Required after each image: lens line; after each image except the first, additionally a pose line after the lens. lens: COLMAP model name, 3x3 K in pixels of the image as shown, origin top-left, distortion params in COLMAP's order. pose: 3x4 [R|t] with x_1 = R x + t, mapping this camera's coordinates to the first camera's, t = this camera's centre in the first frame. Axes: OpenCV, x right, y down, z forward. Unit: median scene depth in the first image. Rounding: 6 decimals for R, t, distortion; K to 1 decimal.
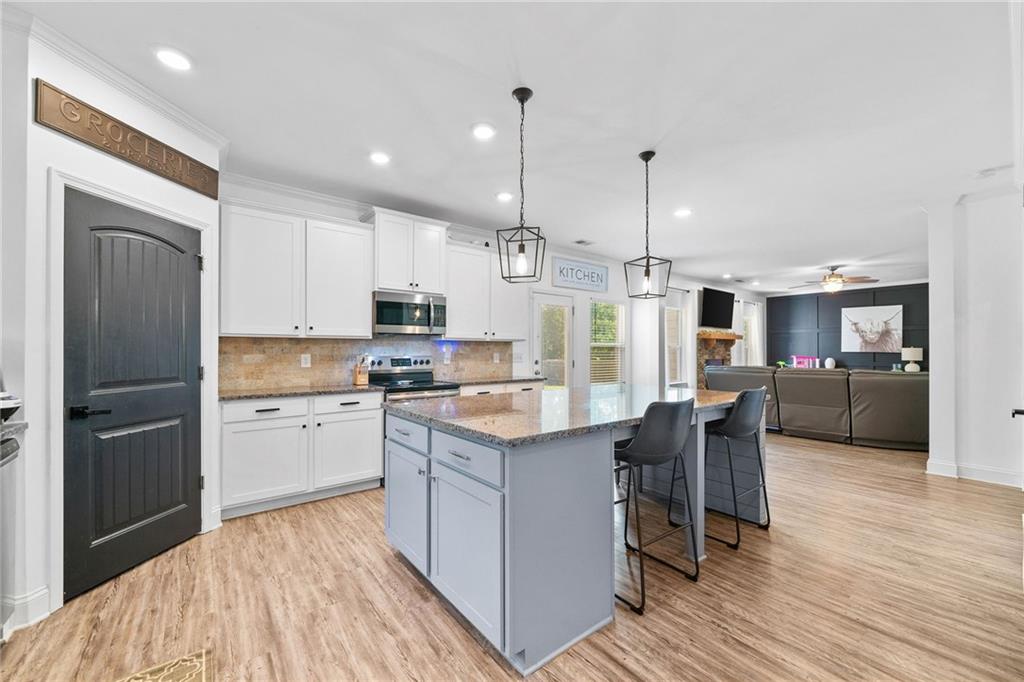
lens RADIAL K [[401.4, 0, 503.3], [0, 401.4, 349.3], [0, 0, 1]] dist [-0.001921, 0.000087]
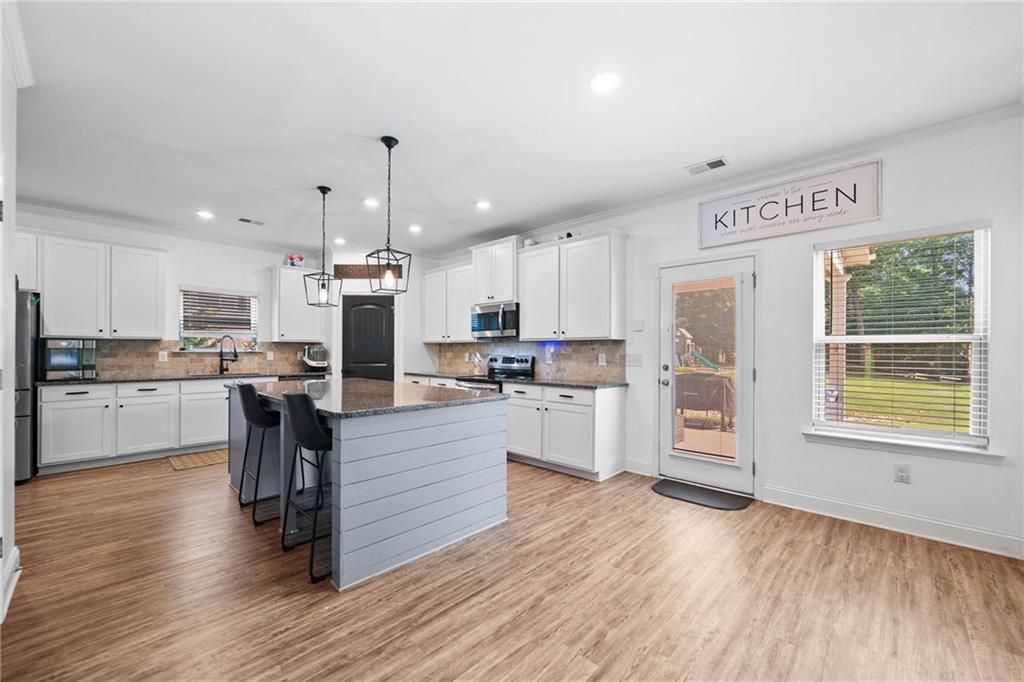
lens RADIAL K [[401.4, 0, 503.3], [0, 401.4, 349.3], [0, 0, 1]] dist [-0.001921, 0.000087]
pose [[0.149082, -0.004494, -0.988815, 0.881769], [-0.000813, 0.999989, -0.004667, 0.004367], [0.988825, 0.001499, 0.149077, 0.746232]]
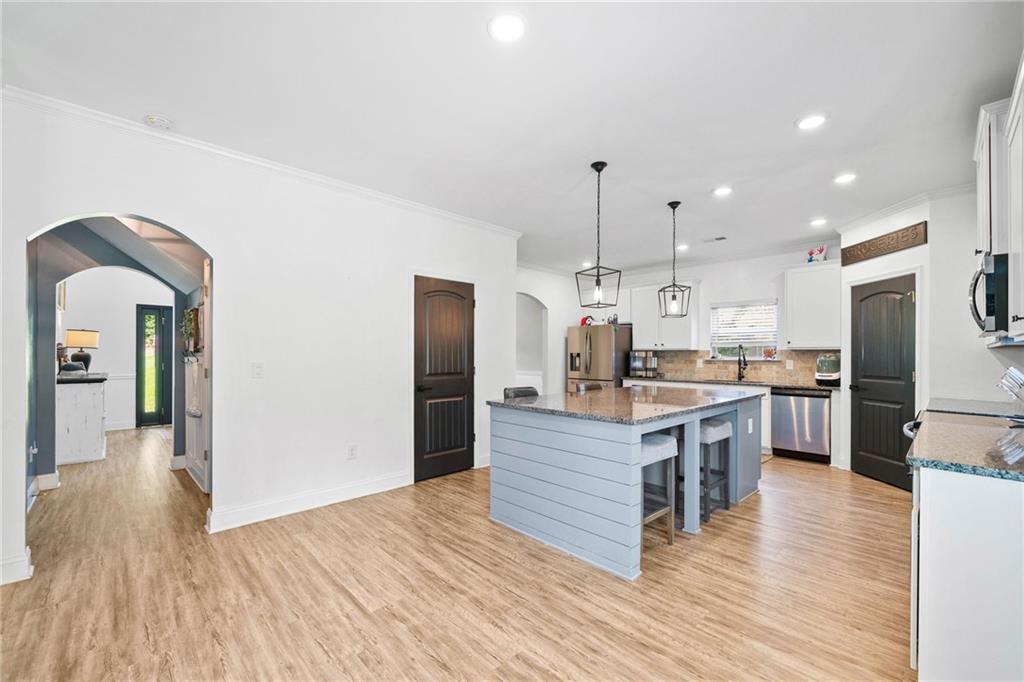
lens RADIAL K [[420.0, 0, 512.3], [0, 420.0, 353.3], [0, 0, 1]] dist [-0.001429, -0.000062]
pose [[-0.992958, -0.004389, -0.118384, 0.465695], [-0.003795, 0.999979, -0.005247, -0.004660], [0.118404, -0.004761, -0.992954, 1.337098]]
